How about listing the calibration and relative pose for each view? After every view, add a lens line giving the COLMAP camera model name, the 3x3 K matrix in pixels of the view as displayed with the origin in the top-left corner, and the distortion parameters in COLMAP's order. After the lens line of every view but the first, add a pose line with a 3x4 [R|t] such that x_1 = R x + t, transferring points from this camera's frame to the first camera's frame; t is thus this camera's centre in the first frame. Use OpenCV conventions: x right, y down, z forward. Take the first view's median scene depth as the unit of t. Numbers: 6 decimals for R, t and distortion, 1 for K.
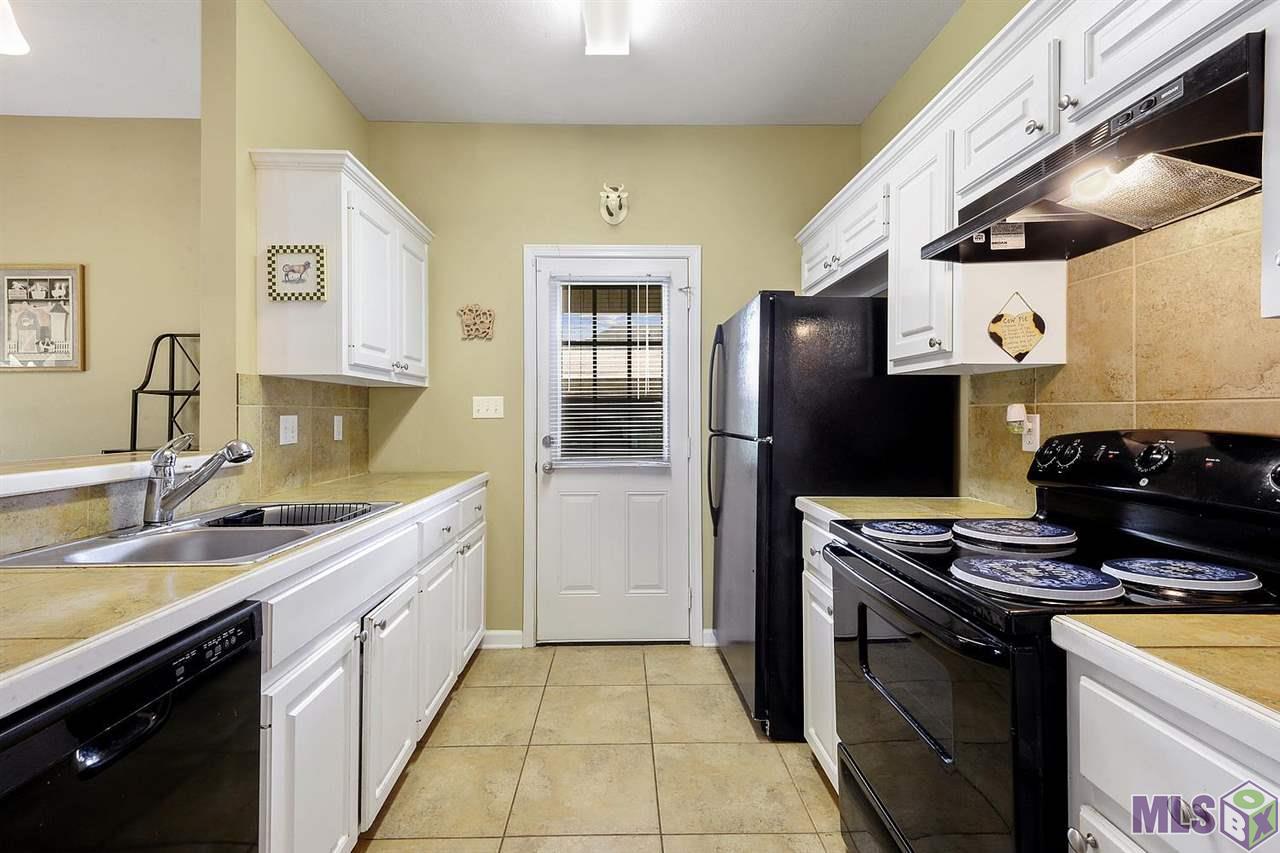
lens RADIAL K [[564.2, 0, 636.1], [0, 564.2, 412.9], [0, 0, 1]] dist [0.012764, -0.000002]
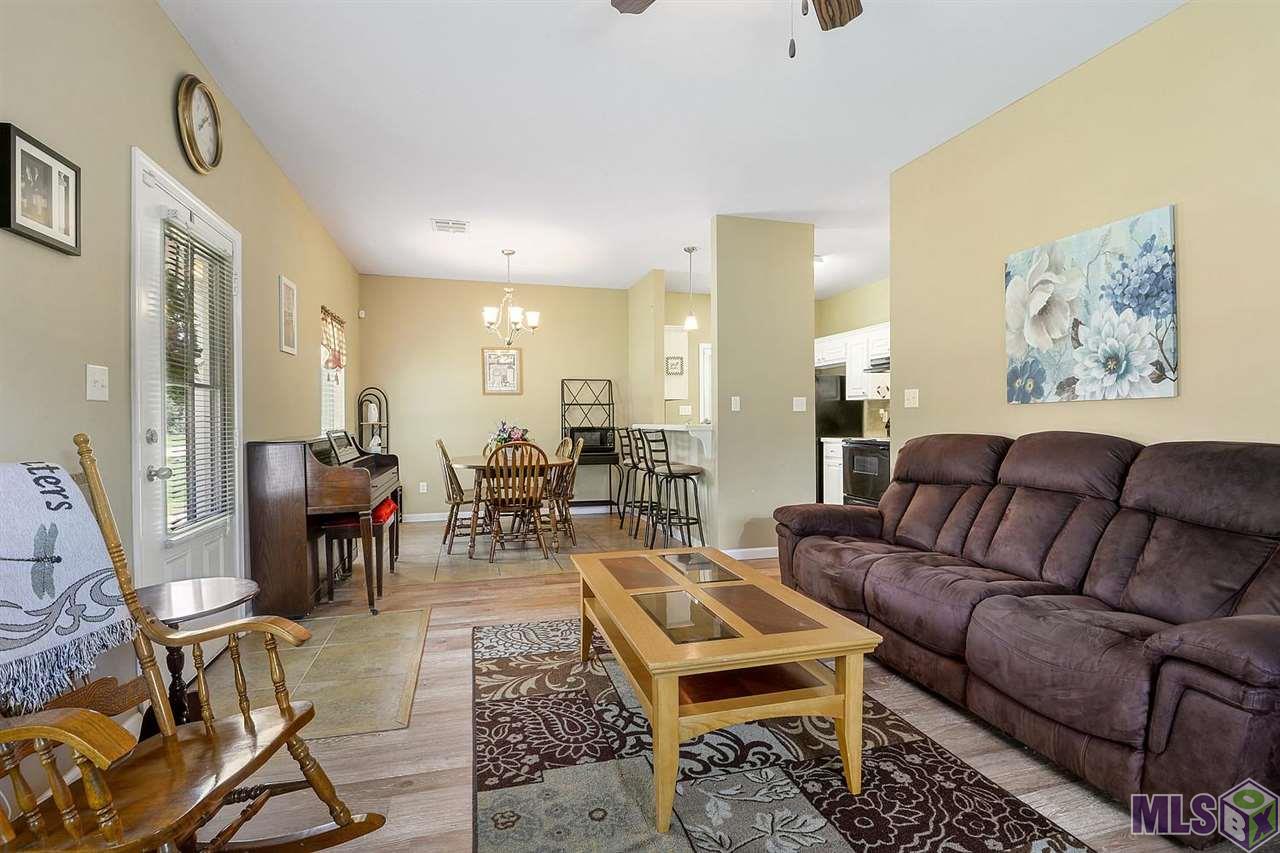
lens RADIAL K [[592.4, 0, 640.0], [0, 592.4, 426.5], [0, 0, 1]] dist [-0.000114, -0.000068]
pose [[0.967956, -0.006378, 0.251040, -1.576742], [0.003512, 0.999923, 0.011864, 0.040754], [-0.251097, -0.010602, 0.967904, -2.029526]]
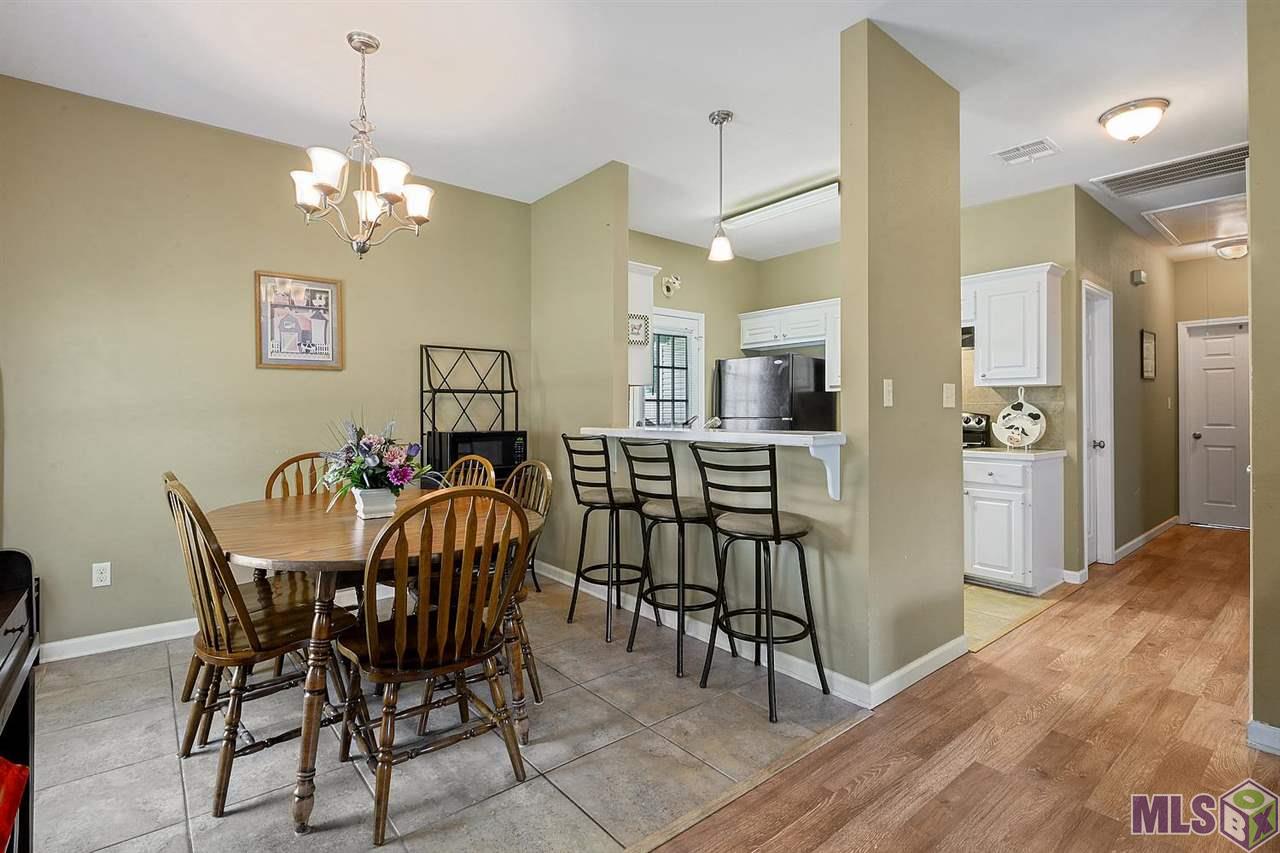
lens RADIAL K [[590.9, 0, 633.8], [0, 590.9, 406.9], [0, 0, 1]] dist [0.000103, -0.000300]
pose [[0.786013, 0.003845, 0.618198, -1.782834], [-0.000065, 0.999981, -0.006137, 0.015322], [-0.618210, 0.004784, 0.785999, -0.492054]]
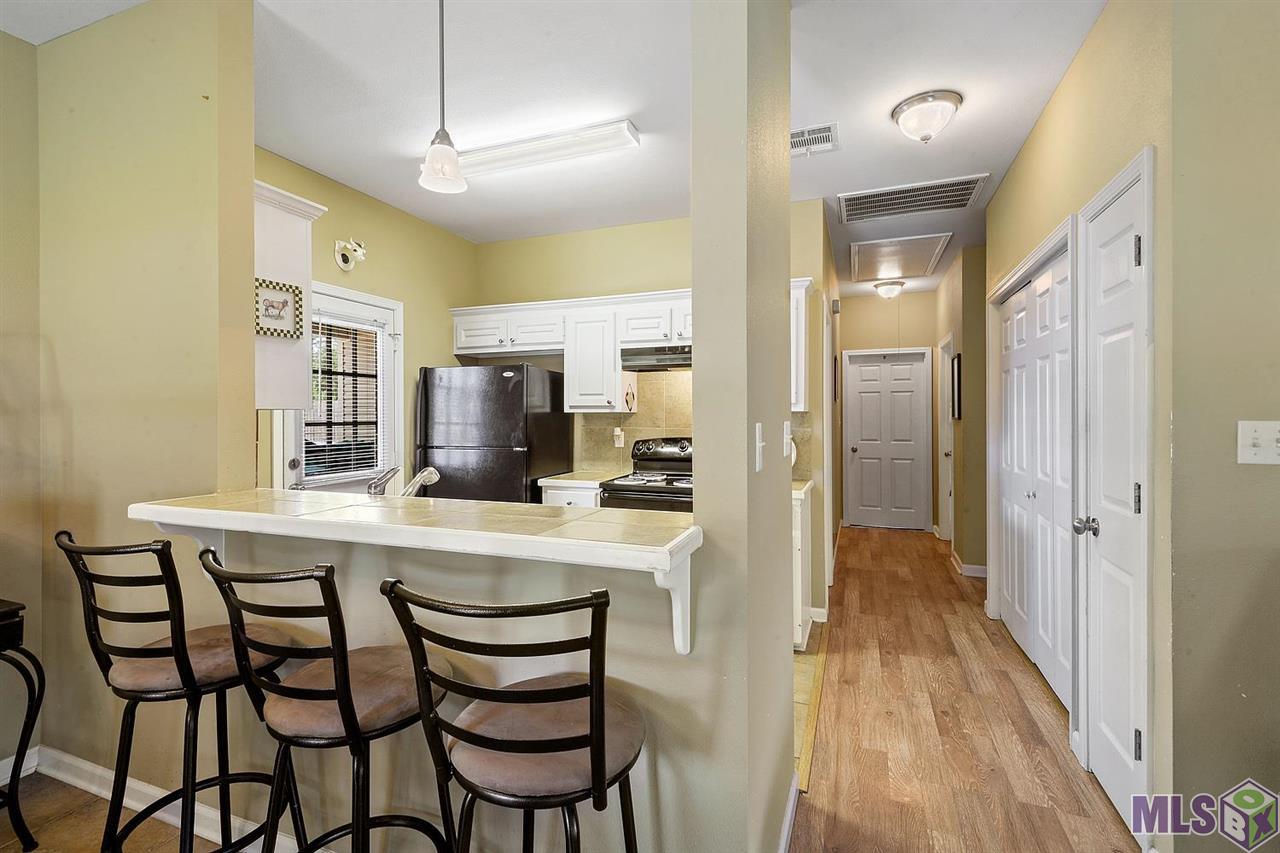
lens RADIAL K [[572.7, 0, 626.4], [0, 572.7, 421.0], [0, 0, 1]] dist [0.029445, -0.000357]
pose [[0.395135, -0.007985, 0.918589, -1.304677], [-0.001421, 0.999956, 0.009304, -0.056931], [-0.918622, -0.004982, 0.395106, 0.013138]]
